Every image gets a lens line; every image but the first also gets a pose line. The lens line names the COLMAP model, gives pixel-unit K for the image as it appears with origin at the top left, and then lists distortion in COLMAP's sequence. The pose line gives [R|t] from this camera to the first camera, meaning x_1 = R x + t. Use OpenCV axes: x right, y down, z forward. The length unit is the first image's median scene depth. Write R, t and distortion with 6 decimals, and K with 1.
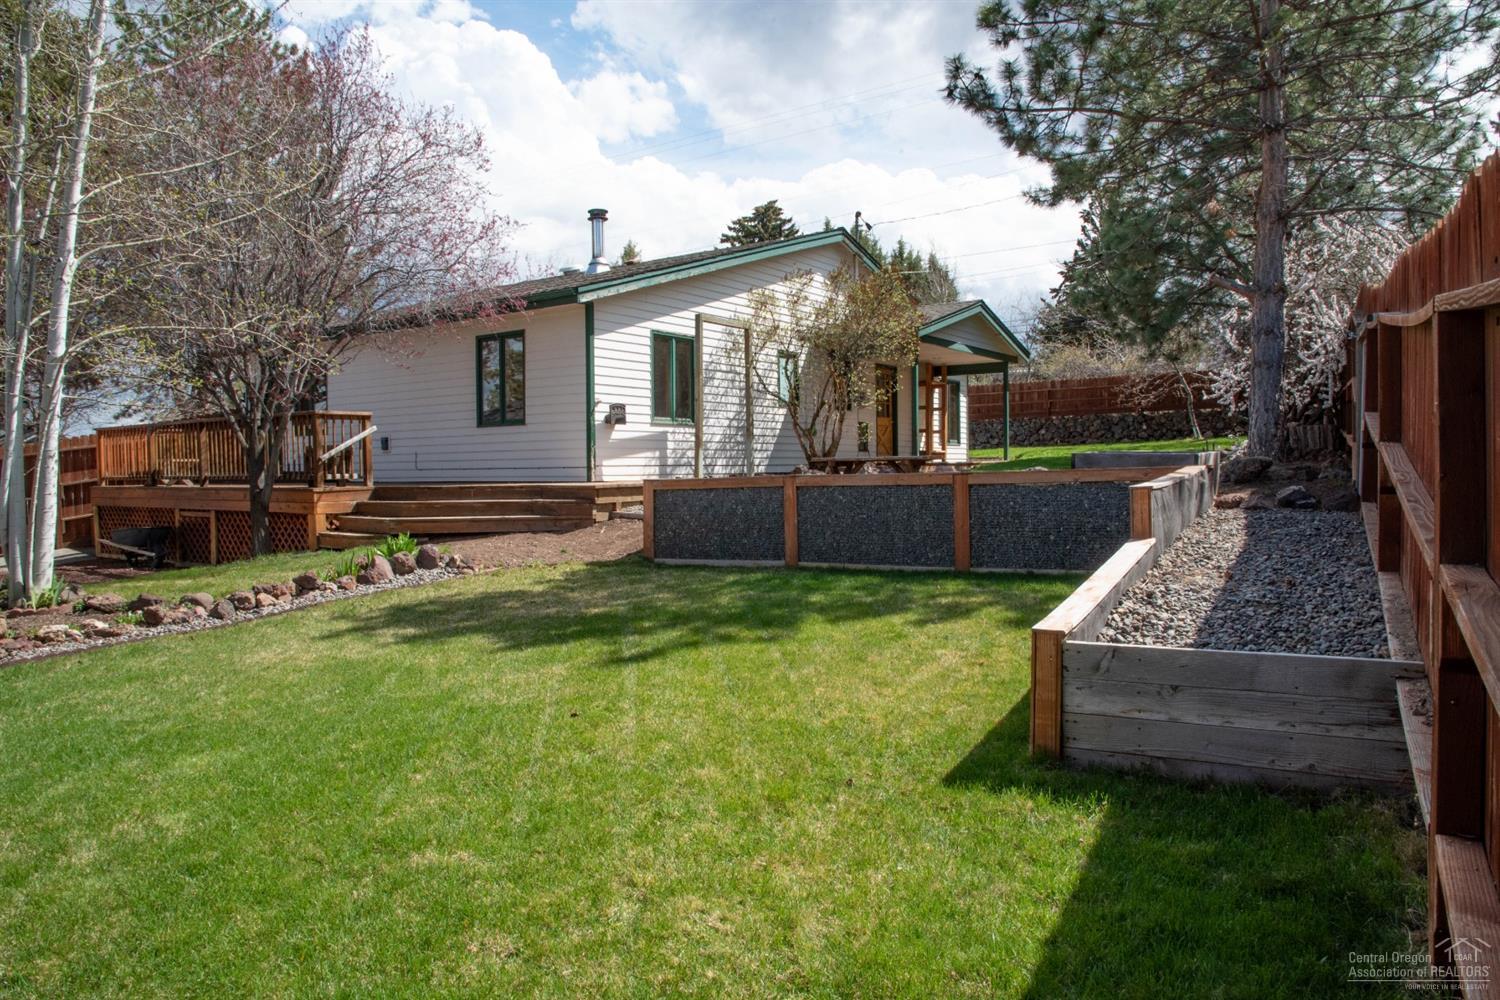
lens RADIAL K [[1025.6, 0, 750.0], [0, 1025.6, 500.0], [0, 0, 1]] dist [-0.135131, 0.086559]
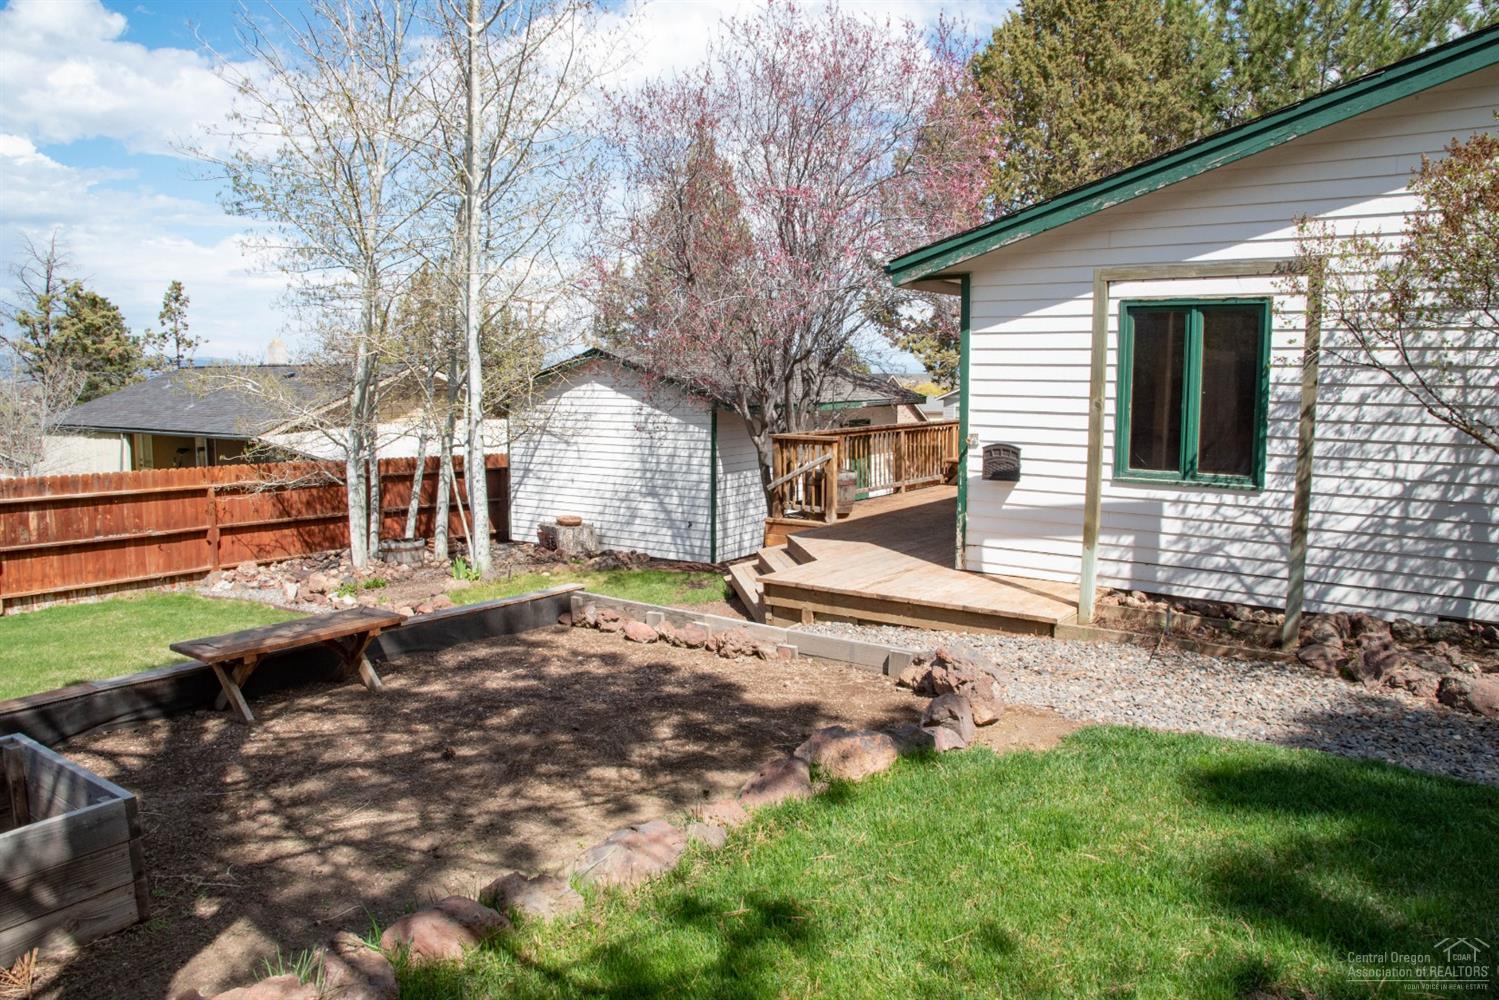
lens RADIAL K [[1024.9, 0, 749.5], [0, 1024.9, 500.0], [0, 0, 1]] dist [-0.135131, 0.086559]
pose [[-0.035433, 0.135425, -0.990154, 0.417296], [-0.031366, 0.990137, 0.136545, -0.128164], [0.998880, 0.035895, -0.030836, 0.819509]]
